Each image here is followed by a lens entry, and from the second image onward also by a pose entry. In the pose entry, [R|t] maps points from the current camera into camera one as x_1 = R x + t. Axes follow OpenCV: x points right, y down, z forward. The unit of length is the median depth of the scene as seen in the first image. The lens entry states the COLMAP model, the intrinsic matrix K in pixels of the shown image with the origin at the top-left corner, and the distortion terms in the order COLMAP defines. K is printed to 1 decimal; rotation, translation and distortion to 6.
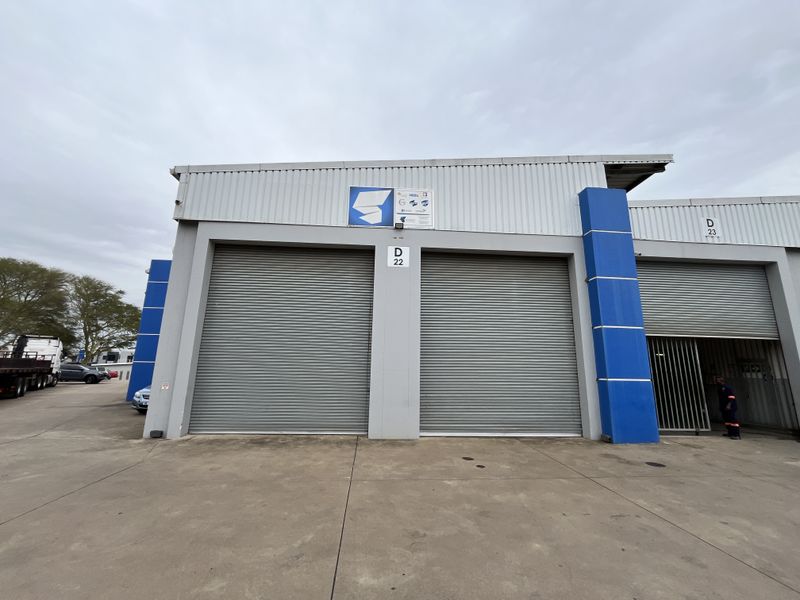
lens RADIAL K [[323.6, 0, 400.0], [0, 323.6, 300.0], [0, 0, 1]] dist [-0.001766, -0.000213]
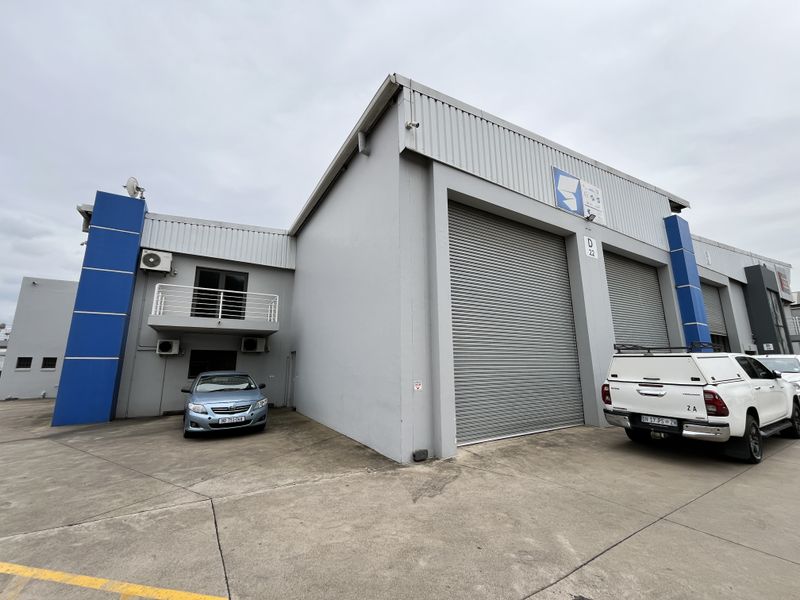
lens RADIAL K [[323.6, 0, 400.0], [0, 323.6, 300.0], [0, 0, 1]] dist [-0.001766, -0.000213]
pose [[0.886179, 0.070771, 0.457906, -0.973819], [-0.072500, 0.997273, -0.013822, 0.086681], [-0.457635, -0.020949, 0.888893, 0.362103]]
